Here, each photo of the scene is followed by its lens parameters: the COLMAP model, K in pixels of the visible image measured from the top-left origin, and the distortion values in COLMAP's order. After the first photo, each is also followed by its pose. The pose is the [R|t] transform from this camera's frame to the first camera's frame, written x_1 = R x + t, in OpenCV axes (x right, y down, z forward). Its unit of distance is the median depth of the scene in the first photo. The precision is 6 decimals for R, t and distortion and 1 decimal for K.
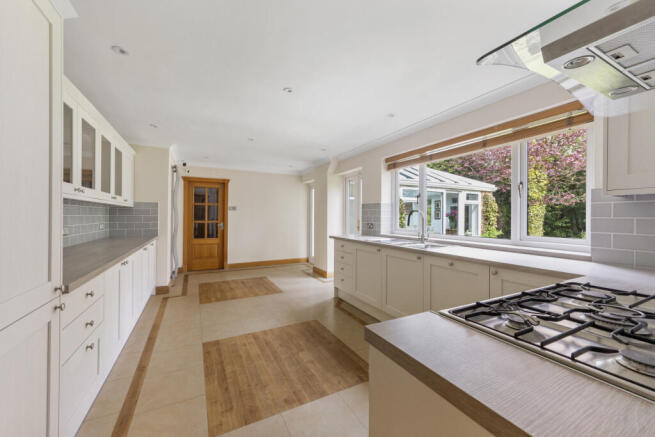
lens RADIAL K [[256.8, 0, 329.4], [0, 256.8, 215.3], [0, 0, 1]] dist [-0.001854, 0.000017]
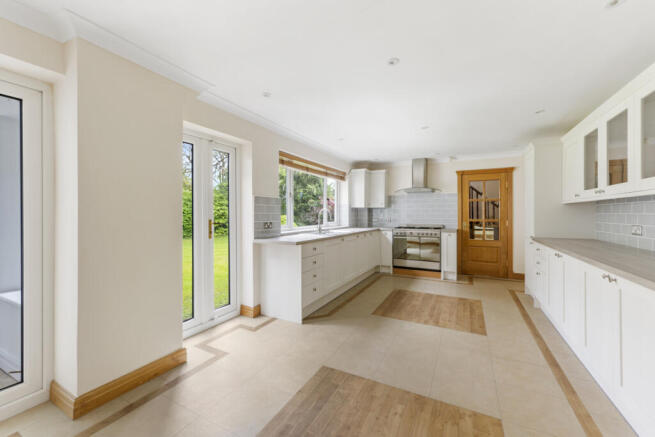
lens RADIAL K [[256.8, 0, 332.3], [0, 256.8, 214.9], [0, 0, 1]] dist [-0.001854, 0.000017]
pose [[-0.564784, -0.011024, 0.825165, -0.933651], [-0.002929, 0.999931, 0.011354, -0.001444], [-0.825233, 0.003996, -0.564778, 1.975859]]
